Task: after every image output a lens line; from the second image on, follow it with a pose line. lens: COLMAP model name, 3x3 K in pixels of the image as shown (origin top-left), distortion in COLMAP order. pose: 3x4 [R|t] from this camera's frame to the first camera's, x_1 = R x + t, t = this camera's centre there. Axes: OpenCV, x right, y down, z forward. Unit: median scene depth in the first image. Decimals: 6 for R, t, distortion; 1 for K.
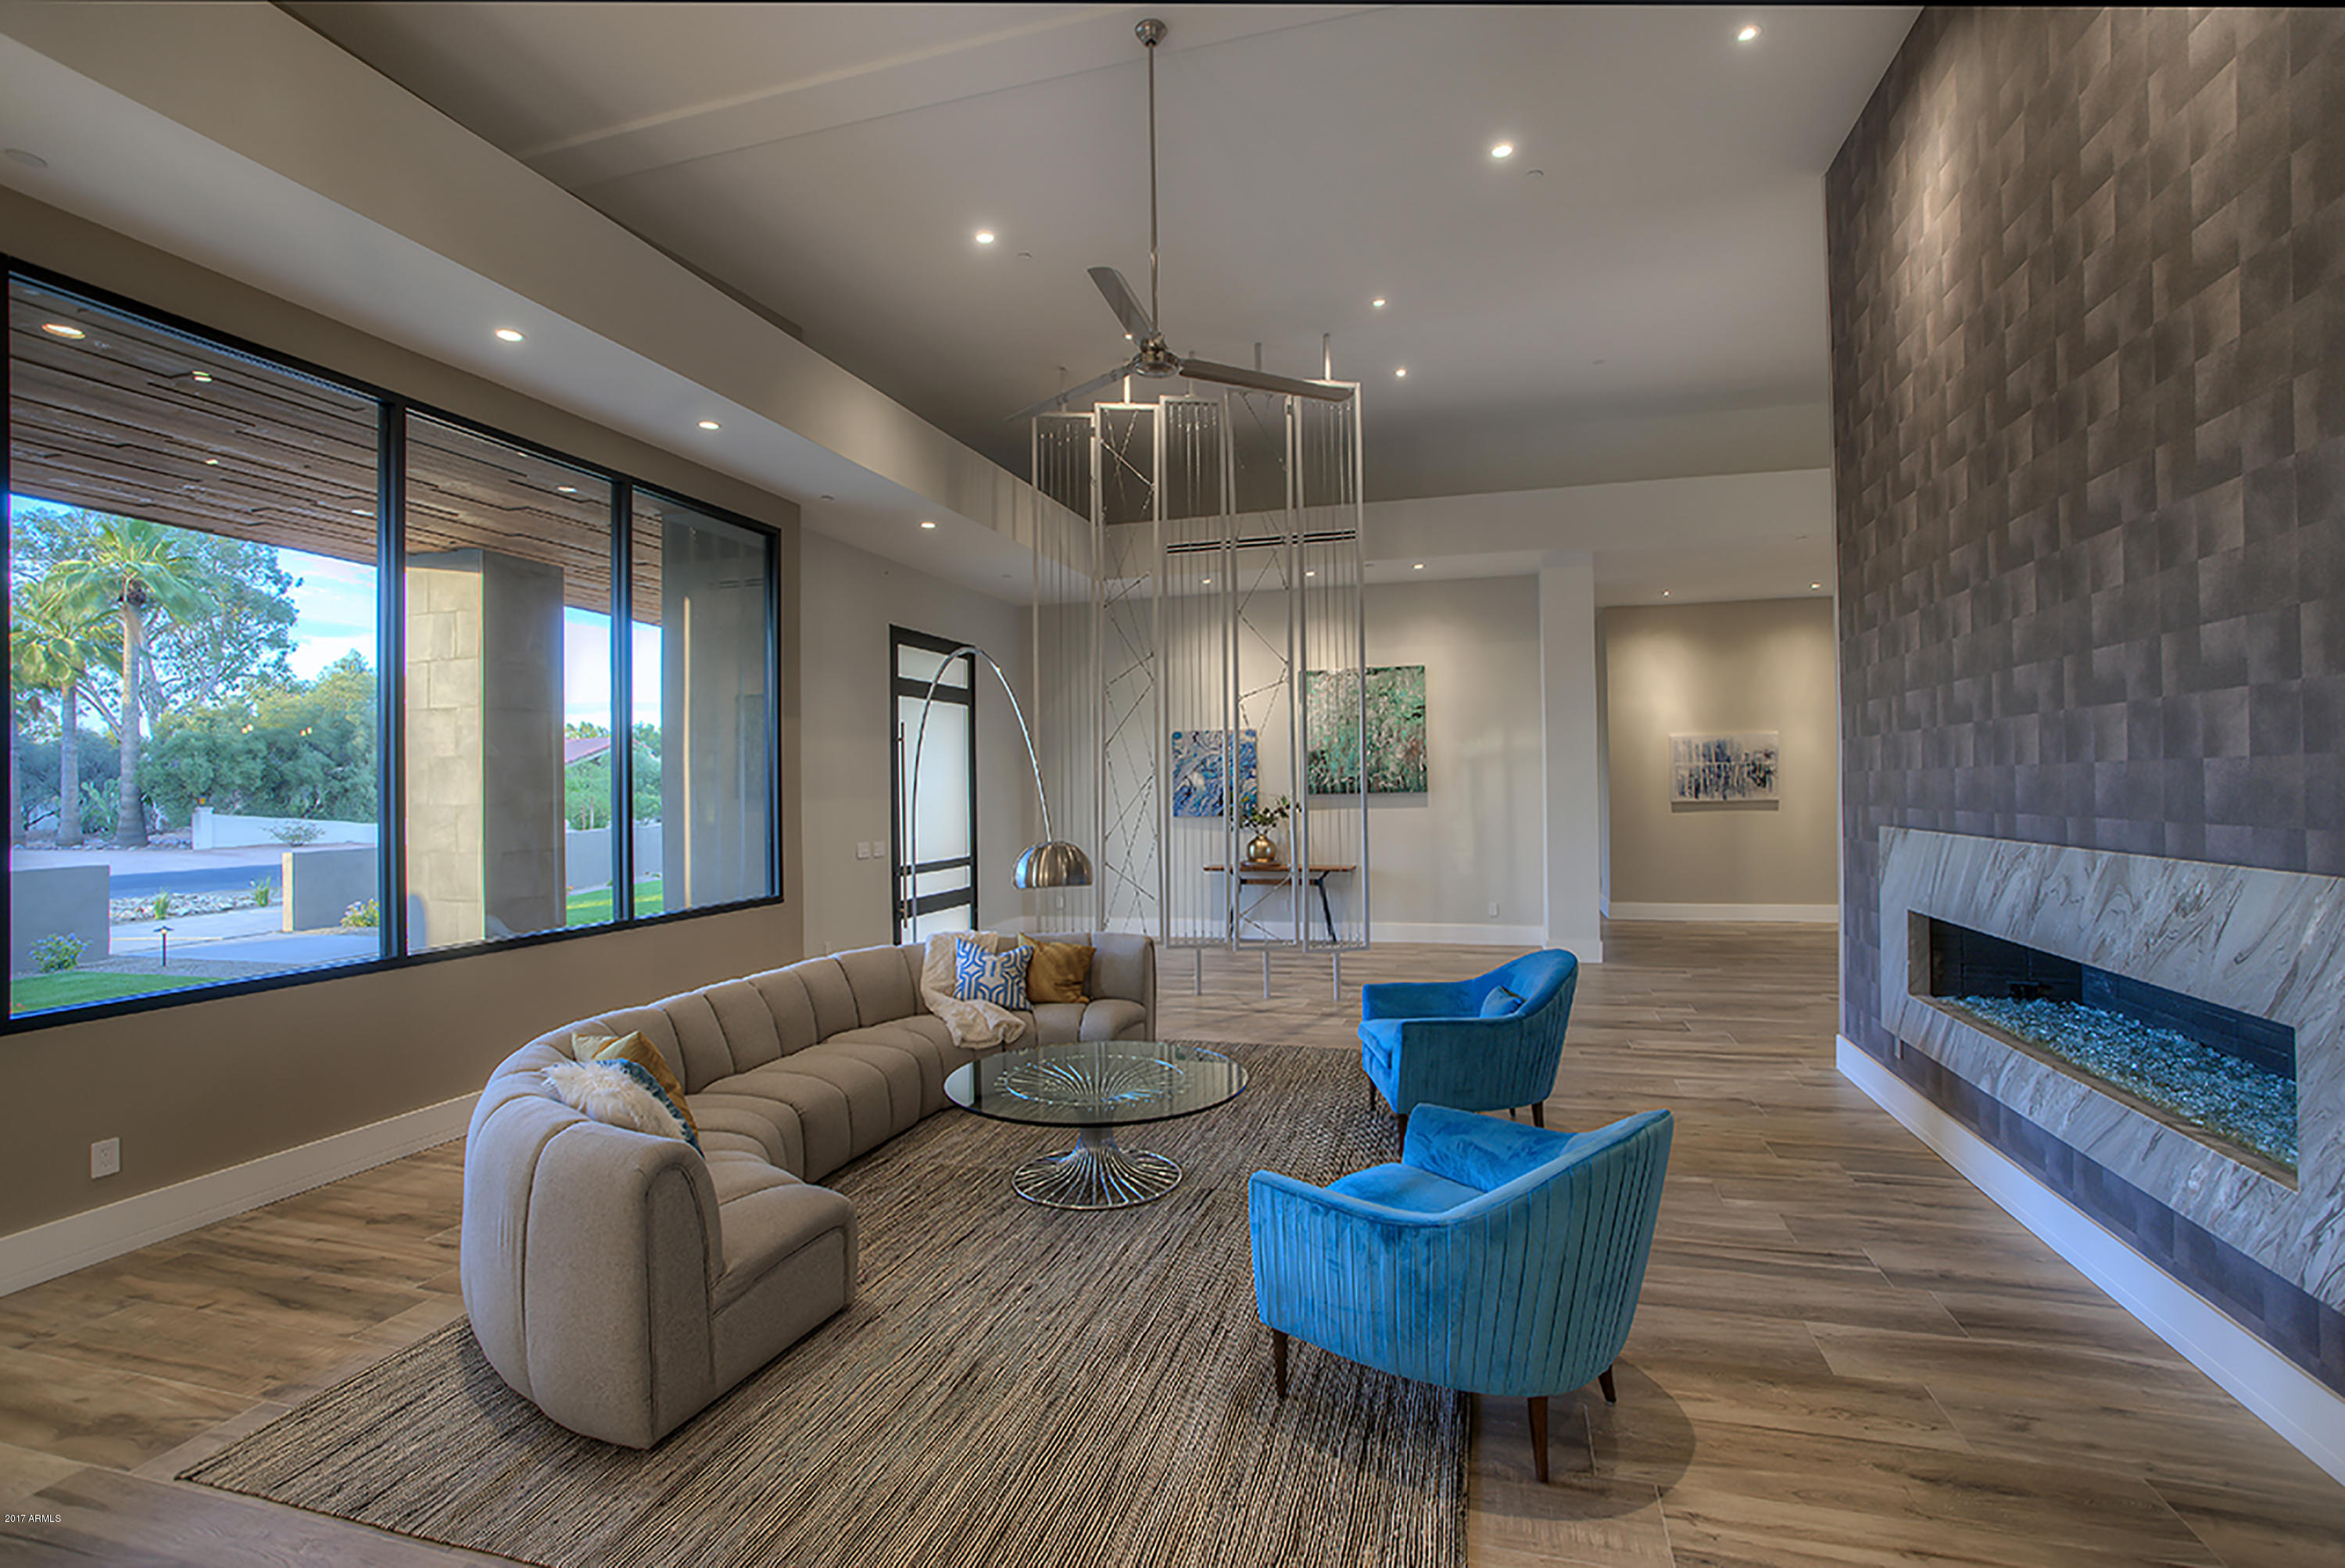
lens RADIAL K [[1097.1, 0, 1168.4], [0, 1097.1, 780.0], [0, 0, 1]] dist [-0.046873, 0.017162]
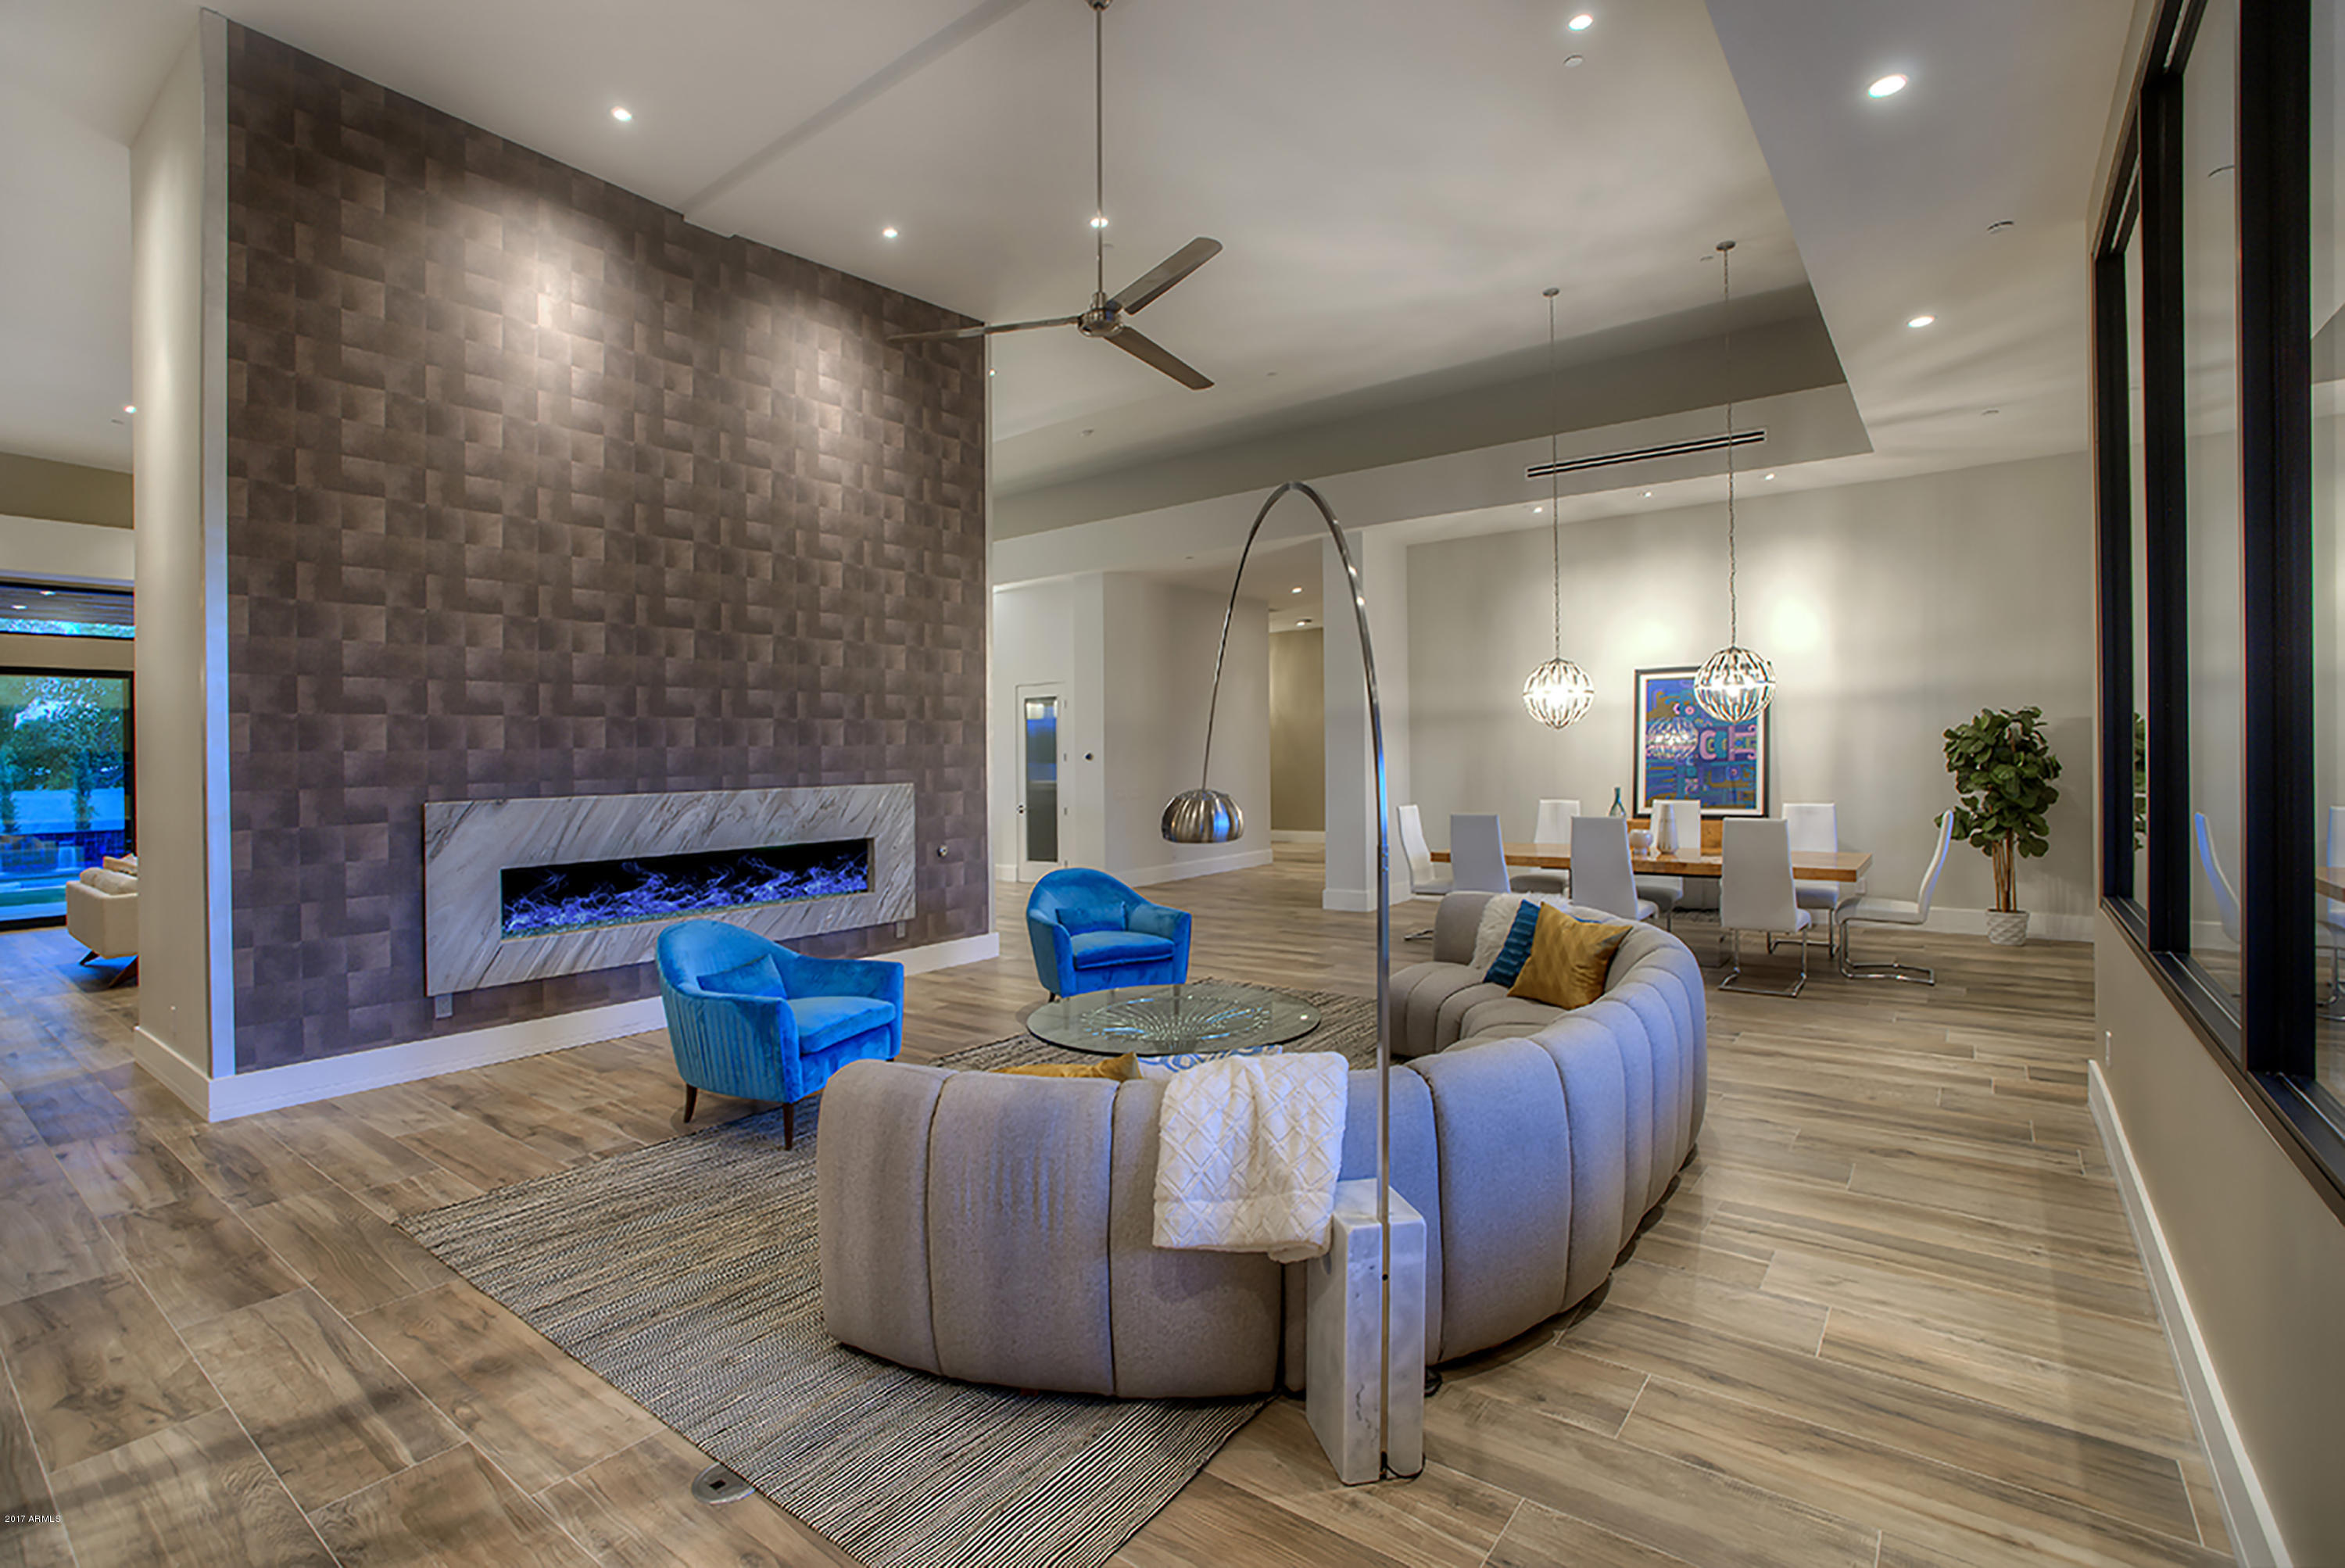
lens RADIAL K [[1097.1, 0, 1170.0], [0, 1097.1, 770.9], [0, 0, 1]] dist [-0.046873, 0.017162]
pose [[-0.933081, 0.031445, 0.358289, -0.555889], [0.033448, 0.999440, -0.000607, 0.053924], [-0.358107, 0.011417, -0.933611, 2.472903]]
